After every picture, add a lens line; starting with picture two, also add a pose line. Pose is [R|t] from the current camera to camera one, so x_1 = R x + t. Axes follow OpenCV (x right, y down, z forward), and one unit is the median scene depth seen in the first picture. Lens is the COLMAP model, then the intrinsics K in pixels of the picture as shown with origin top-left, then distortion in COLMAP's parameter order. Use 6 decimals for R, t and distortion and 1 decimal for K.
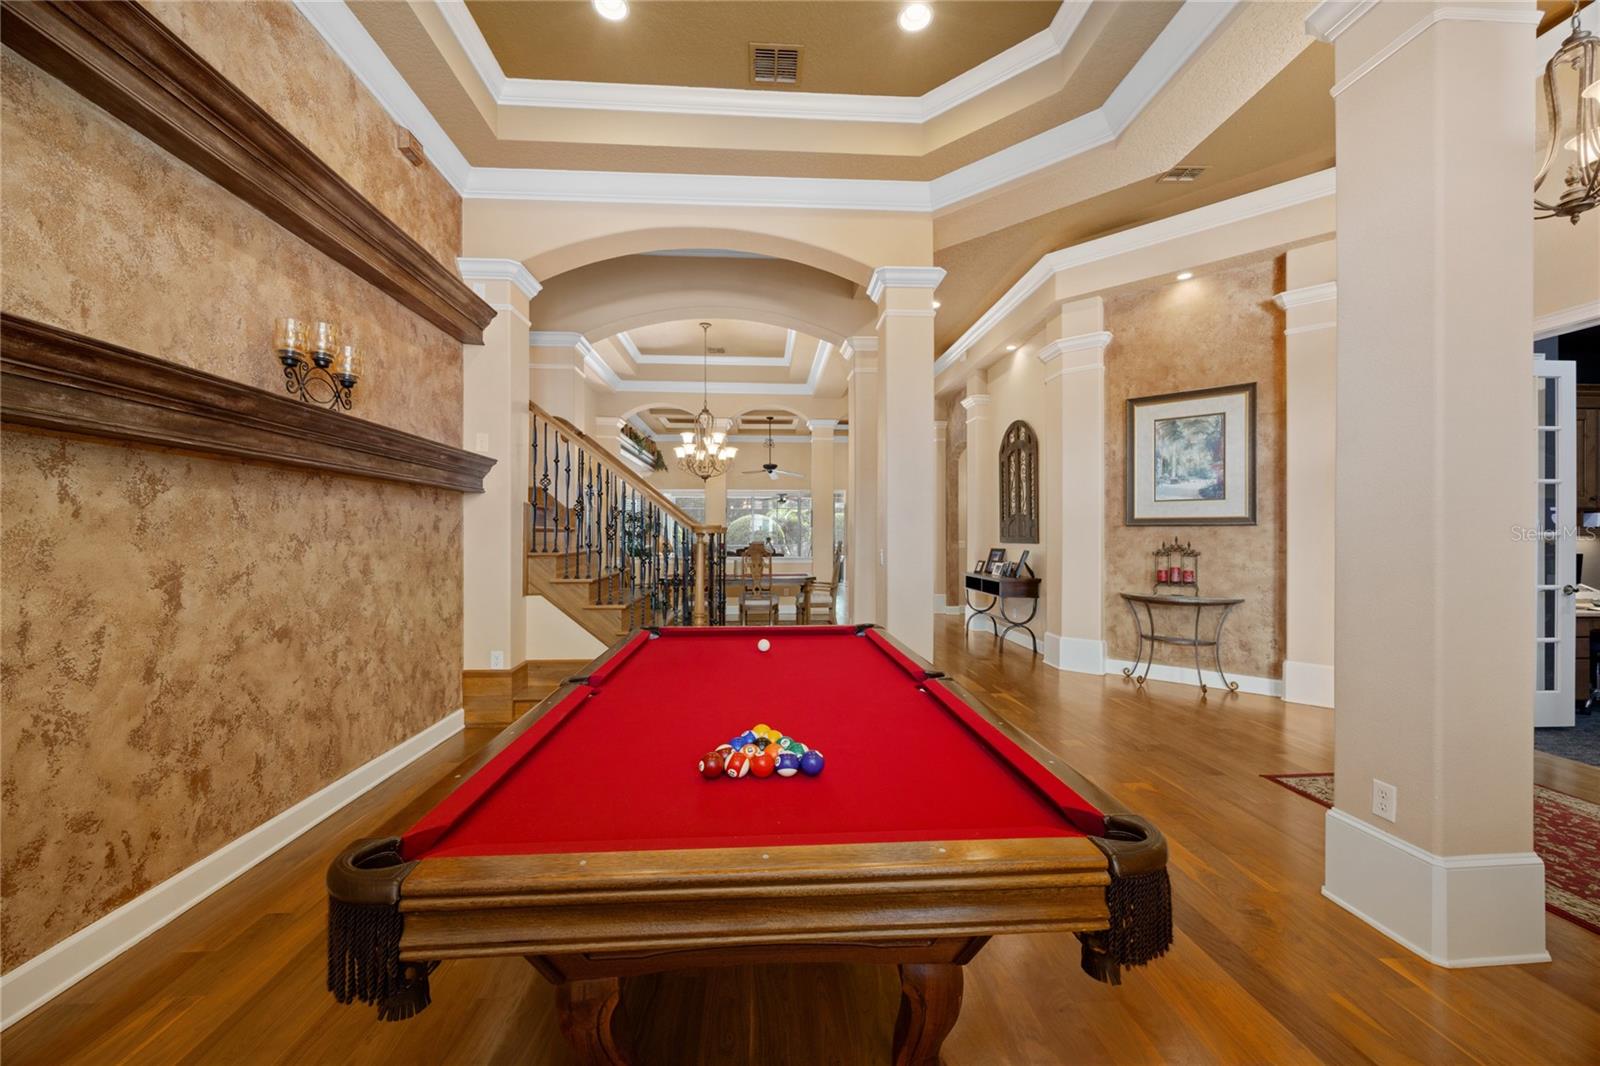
lens RADIAL K [[617.7, 0, 800.0], [0, 617.7, 533.0], [0, 0, 1]] dist [0.002454, 0.000114]
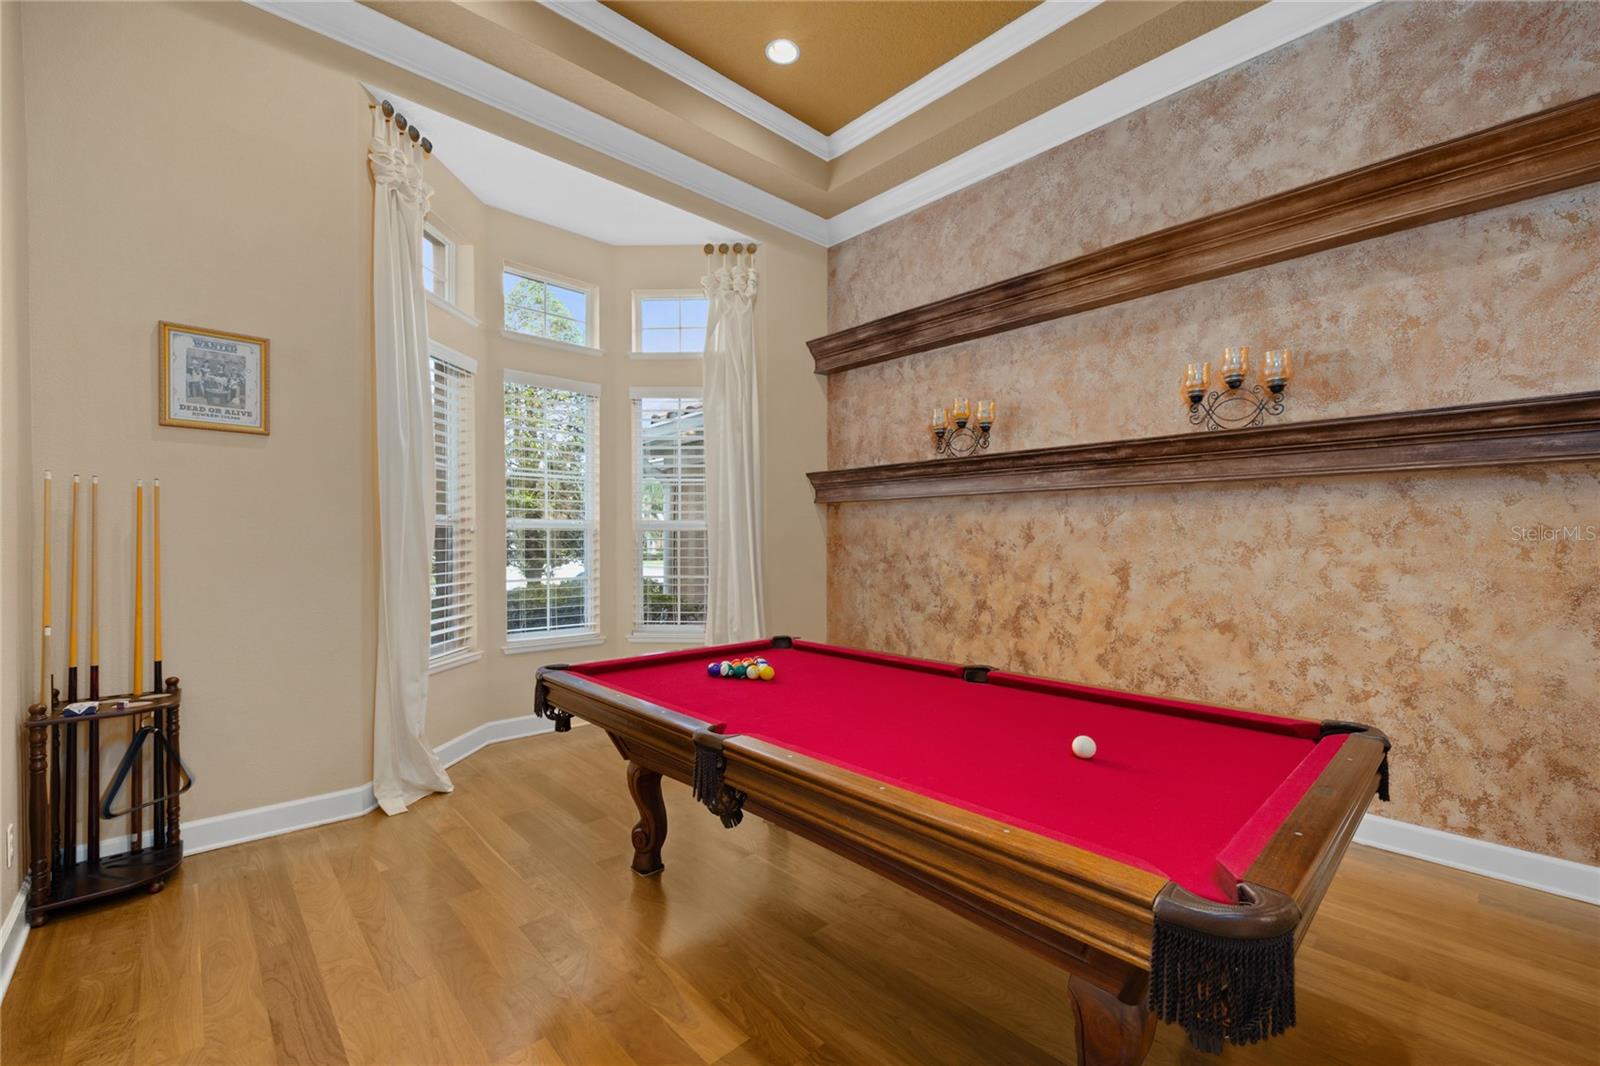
lens RADIAL K [[651.4, 0, 794.0], [0, 651.4, 541.4], [0, 0, 1]] dist [0.000532, -0.000082]
pose [[-0.787179, 0.002884, -0.616718, 0.603909], [0.004291, 0.999990, -0.000801, -0.001275], [0.616710, -0.003277, -0.787184, 1.590491]]
